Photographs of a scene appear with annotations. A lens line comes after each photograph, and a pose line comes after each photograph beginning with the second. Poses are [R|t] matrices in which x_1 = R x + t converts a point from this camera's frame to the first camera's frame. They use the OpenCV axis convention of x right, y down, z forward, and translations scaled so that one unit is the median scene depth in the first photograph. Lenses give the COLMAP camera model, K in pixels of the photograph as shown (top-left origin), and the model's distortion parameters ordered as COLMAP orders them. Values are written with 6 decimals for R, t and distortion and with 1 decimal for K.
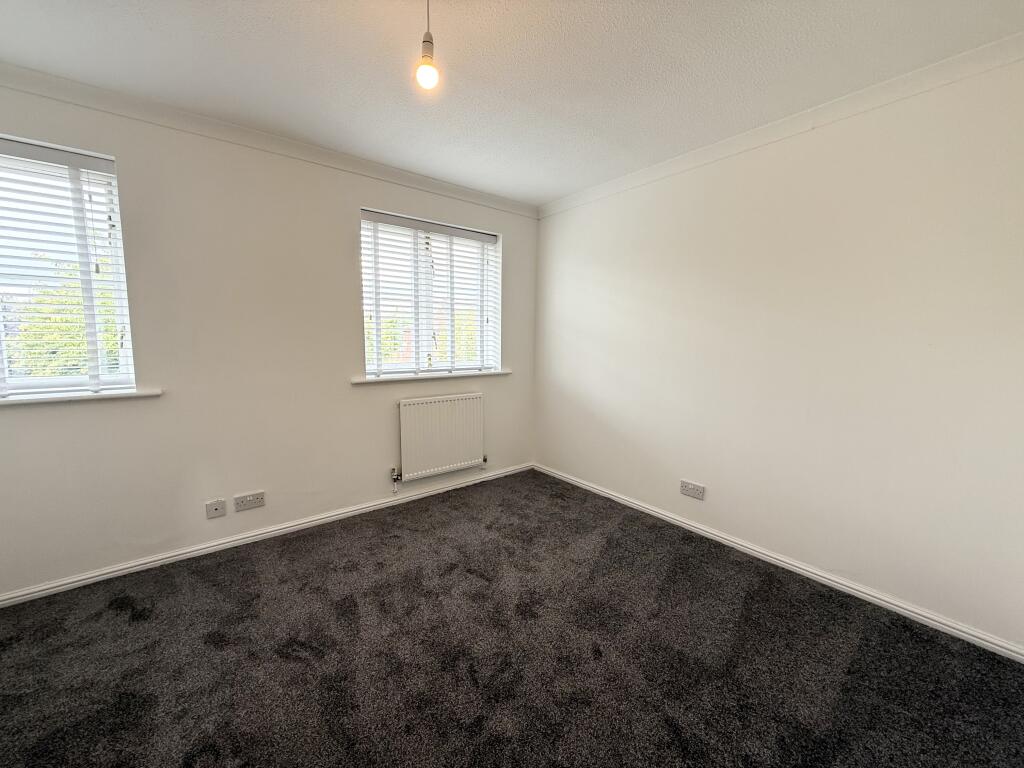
lens RADIAL K [[408.5, 0, 508.3], [0, 408.5, 388.1], [0, 0, 1]] dist [-0.002415, 0.000988]
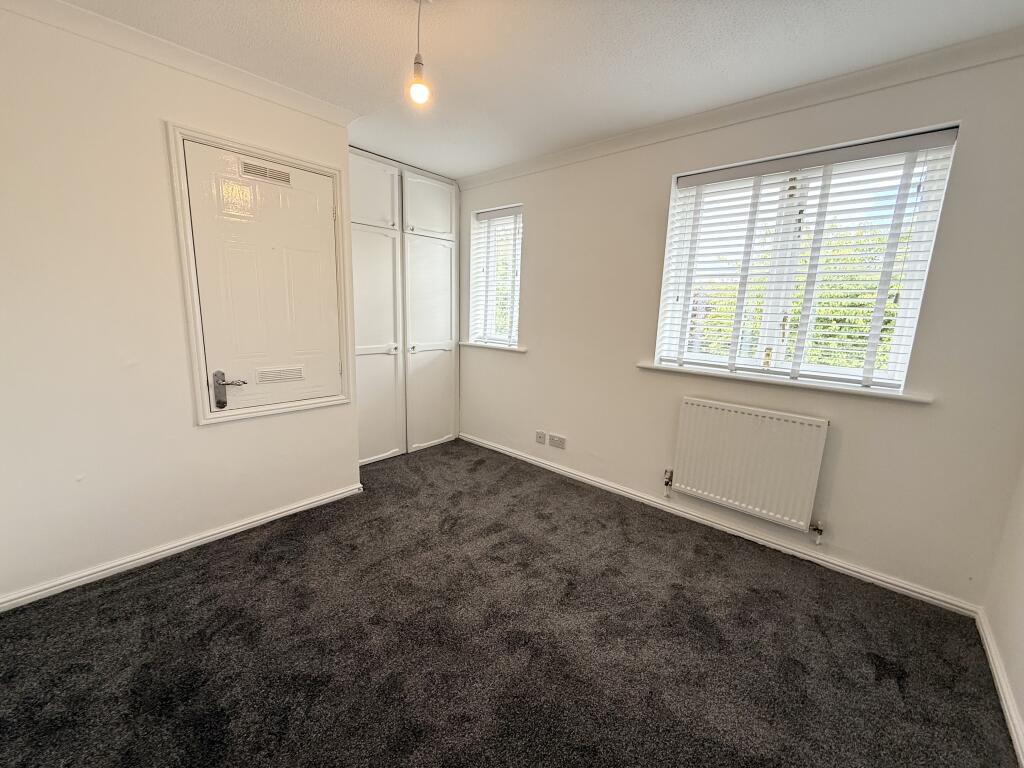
lens RADIAL K [[408.5, 0, 505.4], [0, 408.5, 386.4], [0, 0, 1]] dist [-0.002415, 0.000988]
pose [[0.160604, 0.189566, -0.968644, 0.536549], [-0.151527, 0.974485, 0.165585, -0.081431], [0.975318, 0.120182, 0.185230, 0.520225]]
